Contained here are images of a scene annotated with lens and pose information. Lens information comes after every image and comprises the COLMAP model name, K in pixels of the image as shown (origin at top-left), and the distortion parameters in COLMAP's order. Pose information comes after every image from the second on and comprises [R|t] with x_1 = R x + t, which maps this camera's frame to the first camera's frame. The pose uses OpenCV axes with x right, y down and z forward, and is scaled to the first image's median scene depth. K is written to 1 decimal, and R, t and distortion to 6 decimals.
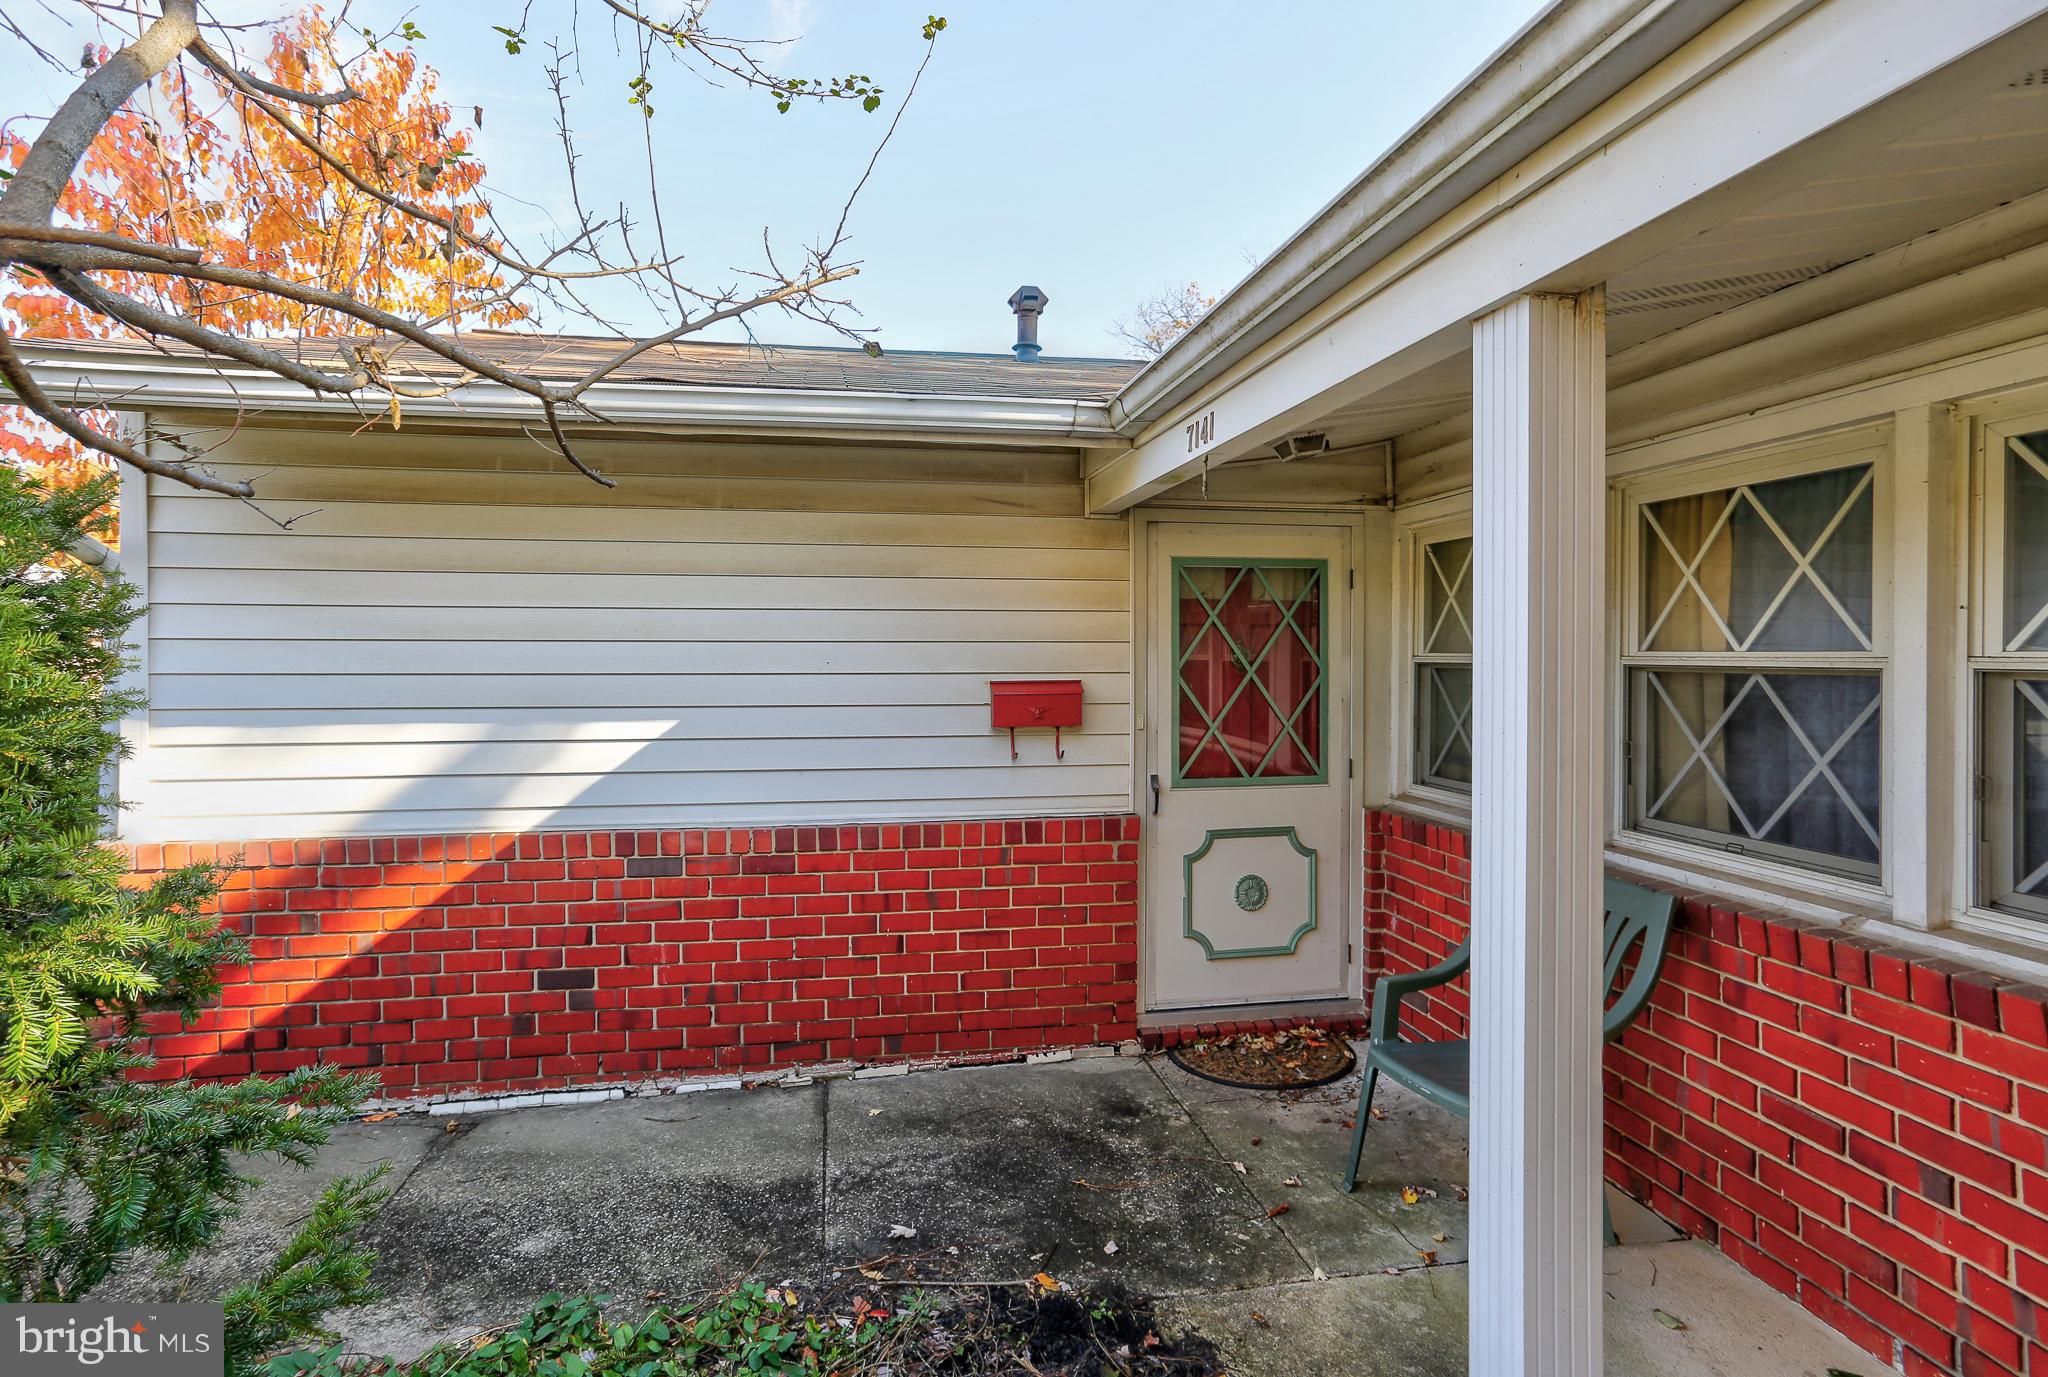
lens RADIAL K [[1021.3, 0, 1018.2], [0, 1021.3, 653.8], [0, 0, 1]] dist [0.001779, 0.001036]
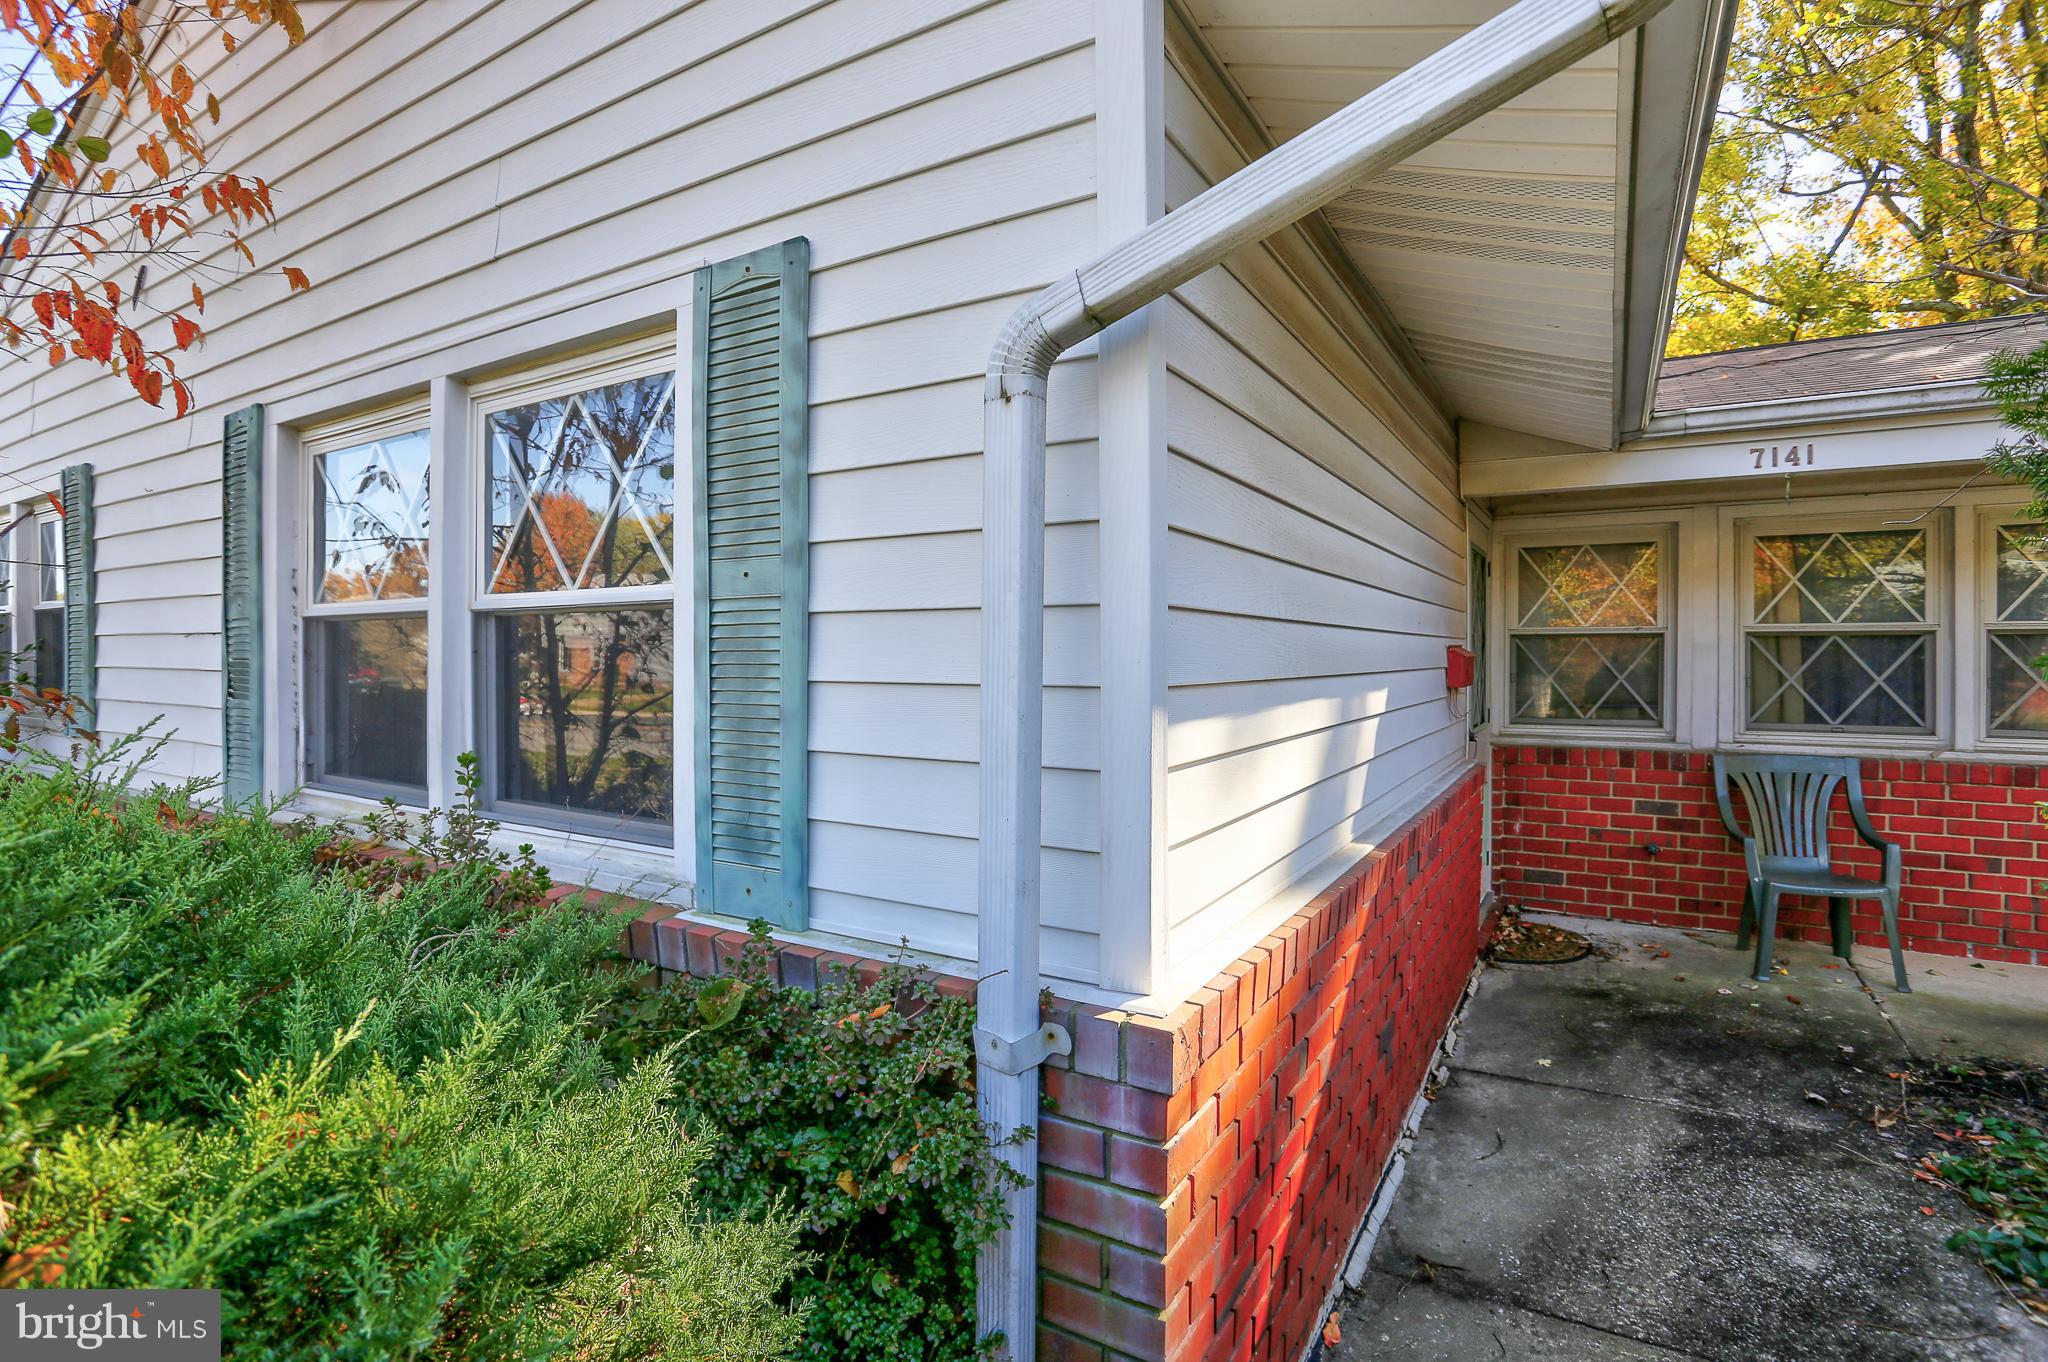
lens RADIAL K [[989.1, 0, 1016.5], [0, 989.1, 664.5], [0, 0, 1]] dist [-0.053209, 0.015992]
pose [[0.649110, -0.007303, 0.760660, -1.457094], [0.004228, 0.999973, 0.005992, 0.052860], [-0.760683, -0.000673, 0.649123, 0.931435]]
